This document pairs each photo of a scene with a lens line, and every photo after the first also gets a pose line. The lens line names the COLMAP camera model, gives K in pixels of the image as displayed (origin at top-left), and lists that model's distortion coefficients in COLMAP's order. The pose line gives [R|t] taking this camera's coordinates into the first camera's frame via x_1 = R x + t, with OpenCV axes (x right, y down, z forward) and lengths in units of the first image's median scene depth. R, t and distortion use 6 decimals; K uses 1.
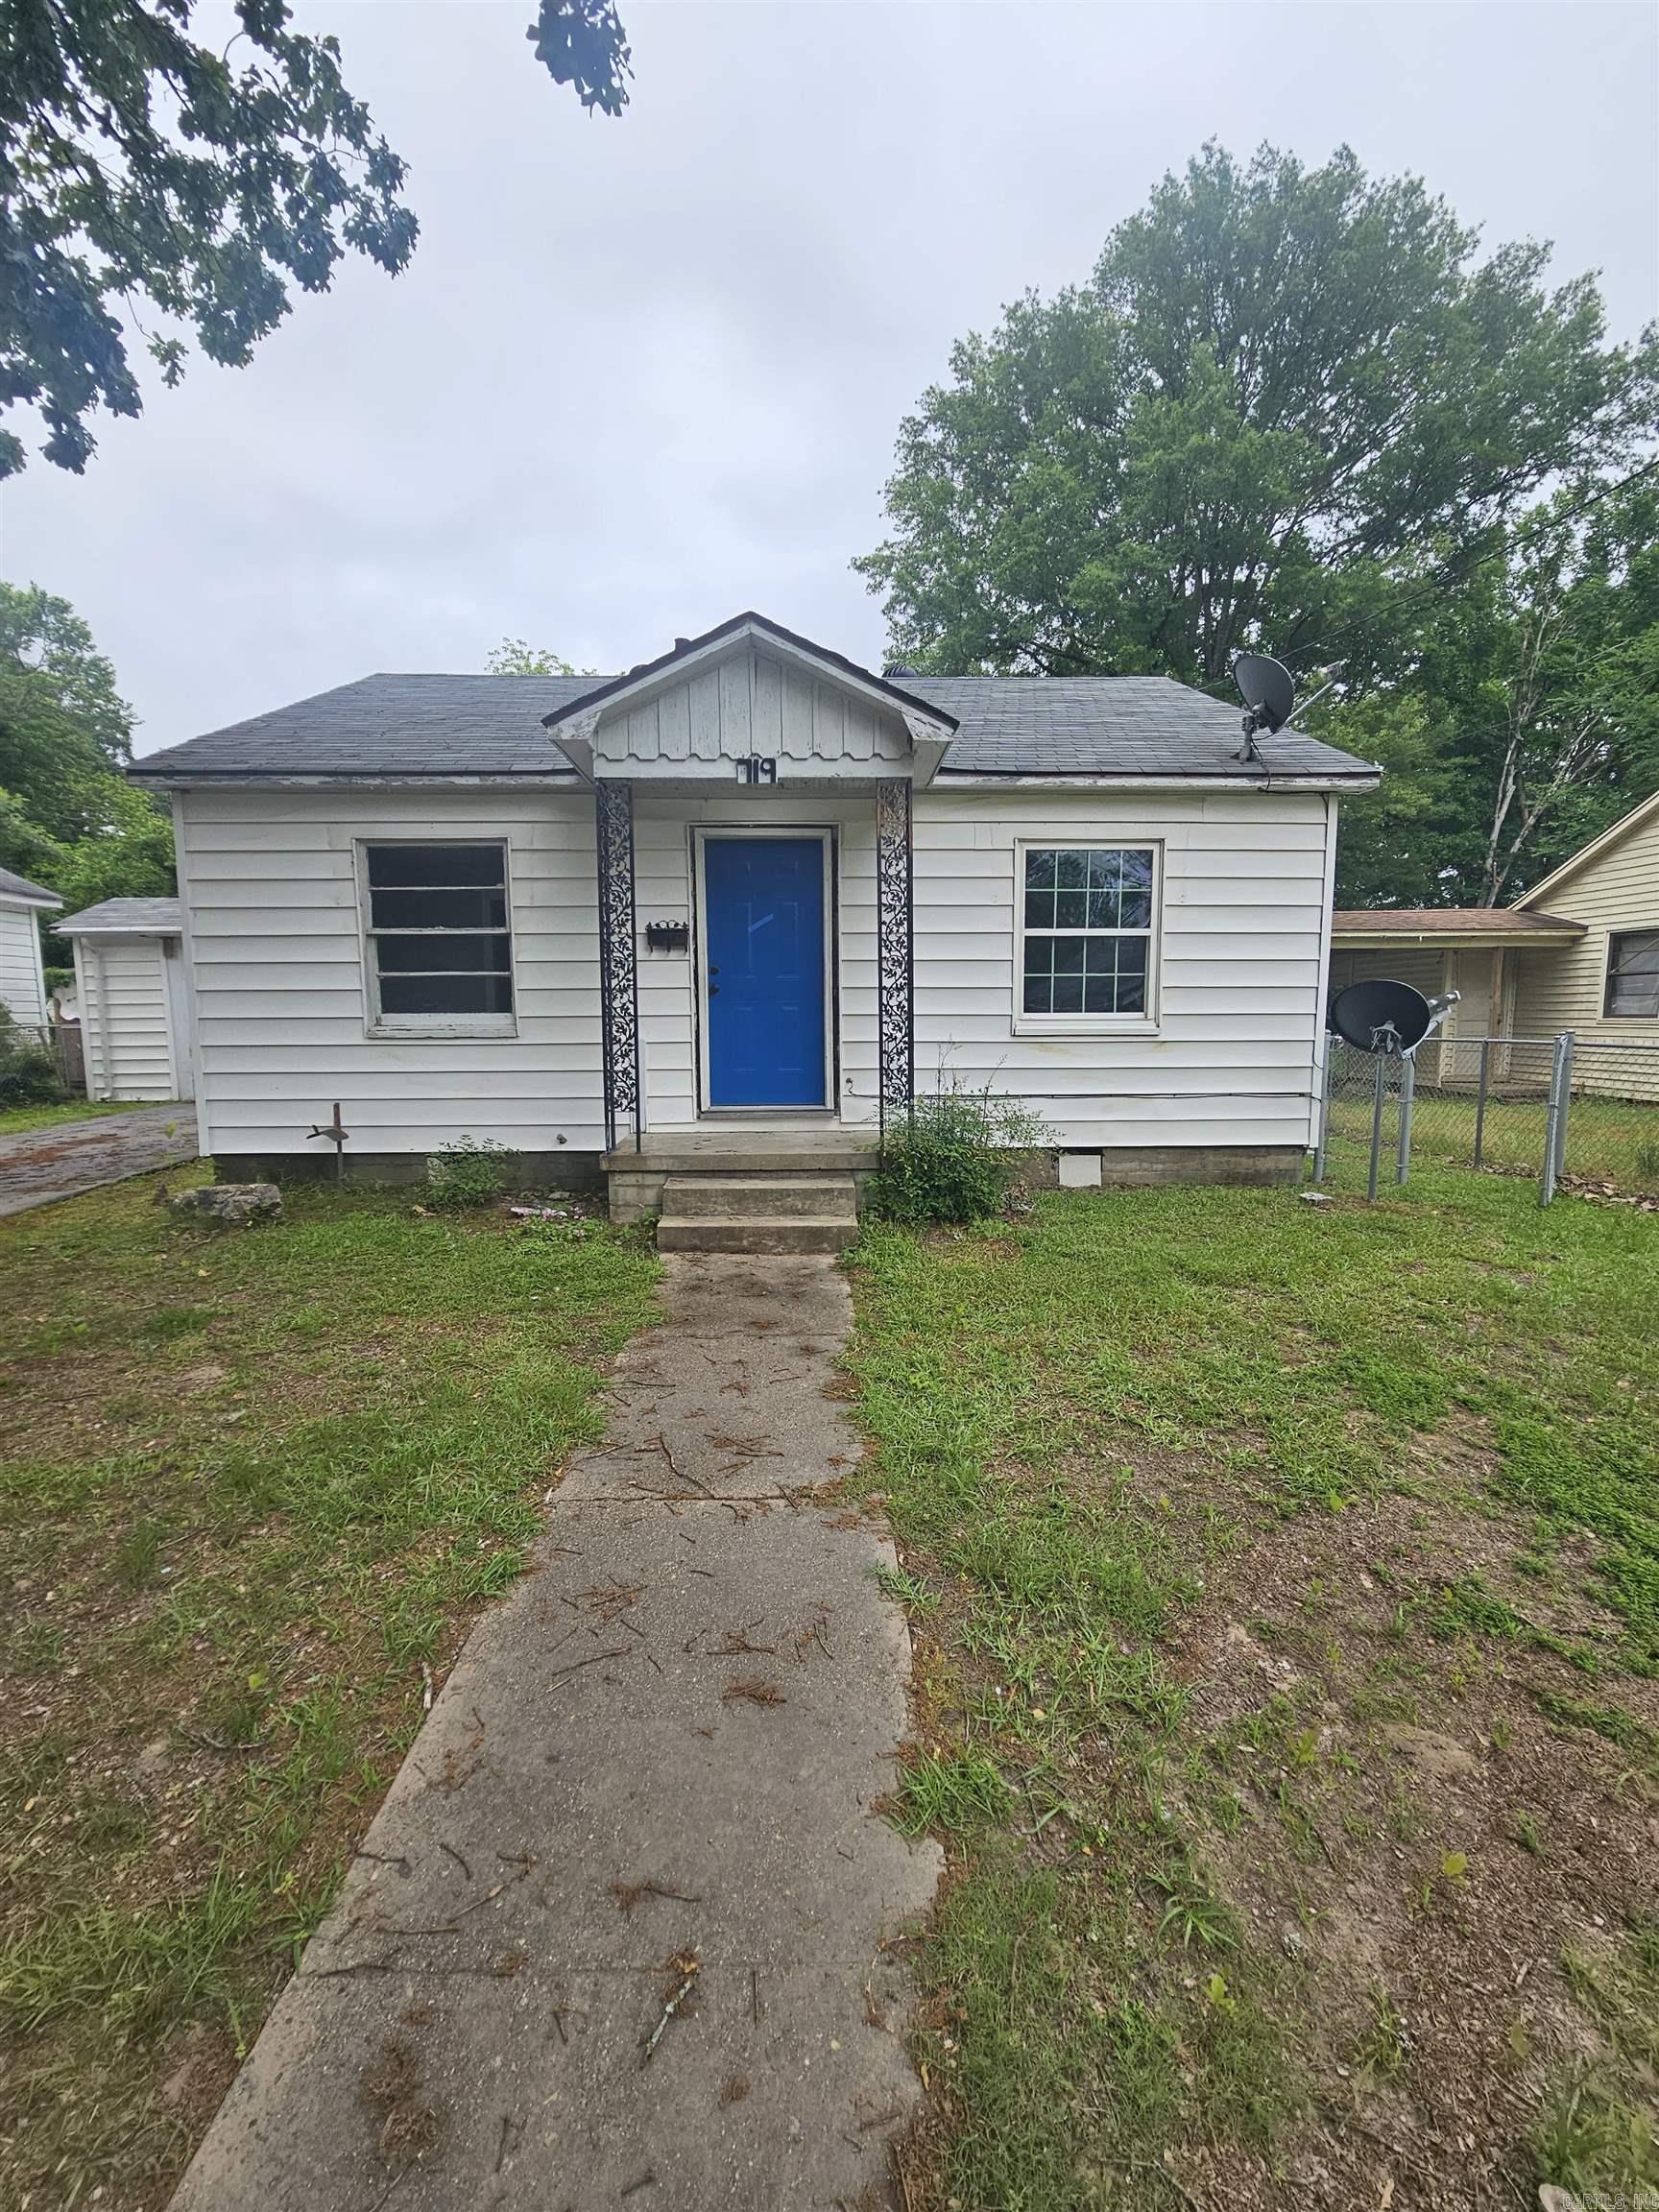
lens RADIAL K [[902.7, 0, 833.6], [0, 902.7, 1122.1], [0, 0, 1]] dist [-0.002227, 0.000406]
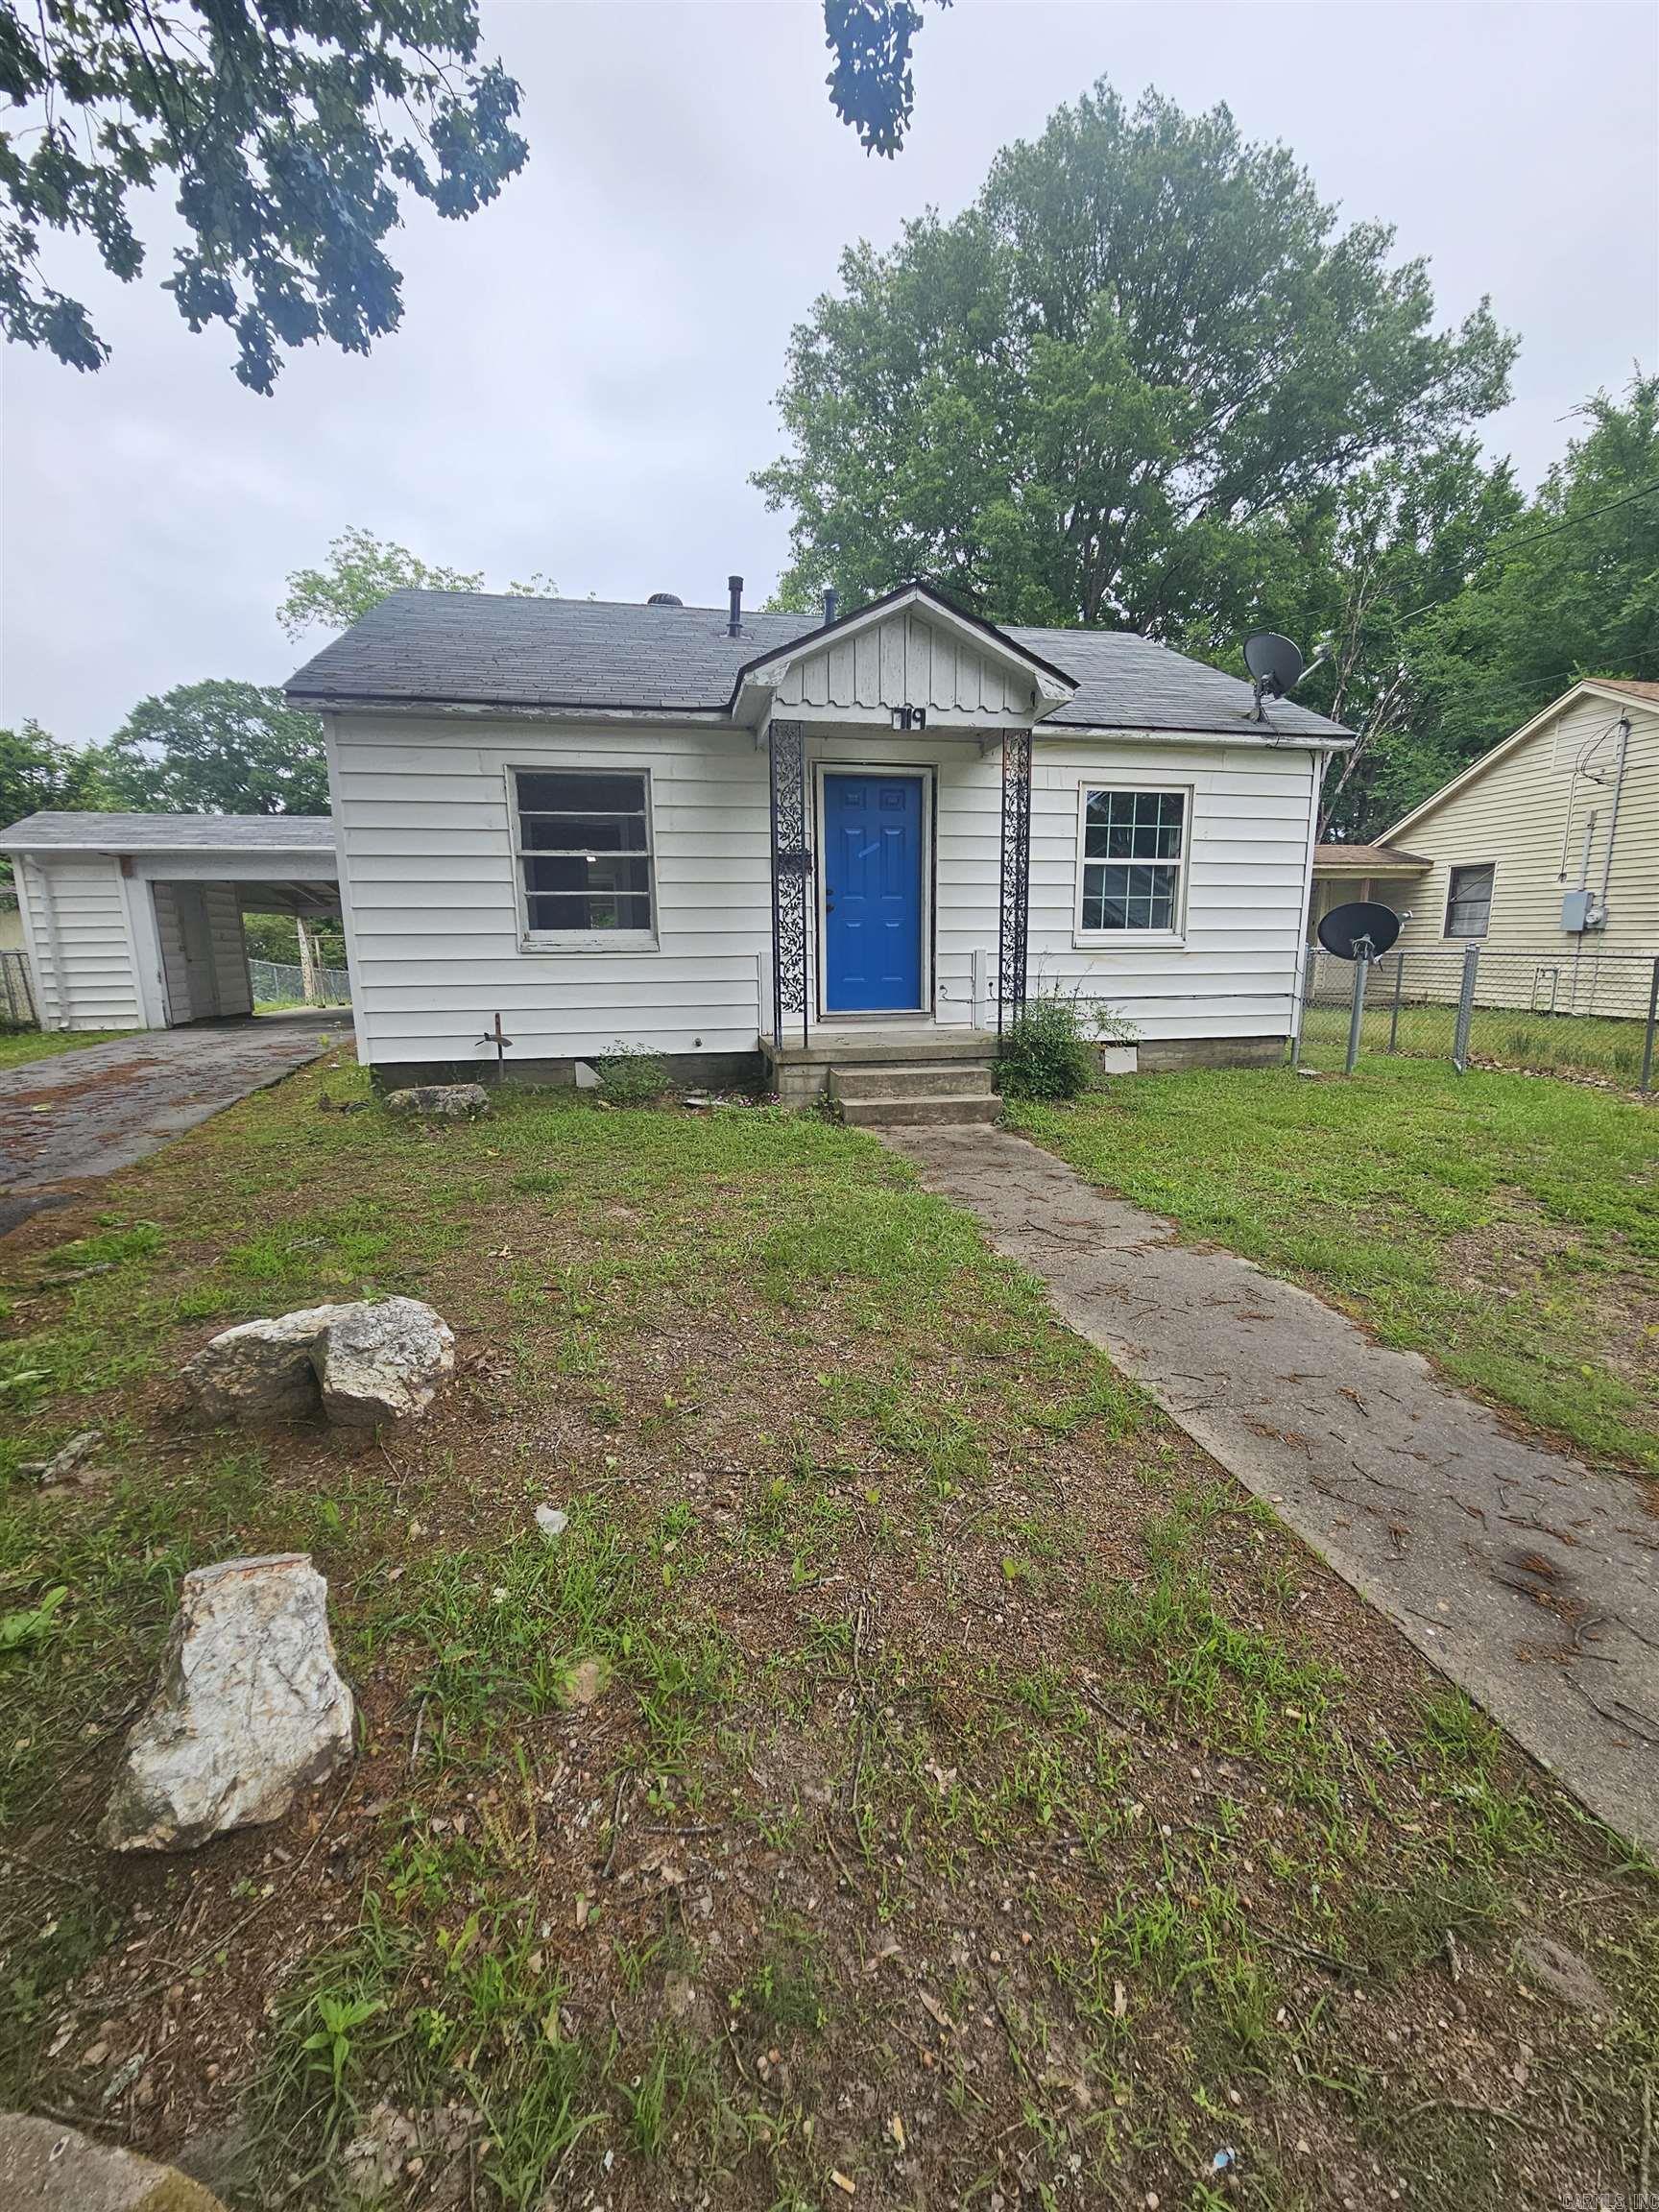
lens RADIAL K [[901.0, 0, 835.6], [0, 901.0, 1120.9], [0, 0, 1]] dist [-0.001184, 0.000268]
pose [[0.985374, -0.036089, 0.166539, -0.318550], [0.023482, 0.996750, 0.077055, 0.033249], [-0.168779, -0.072017, 0.983019, -0.143164]]
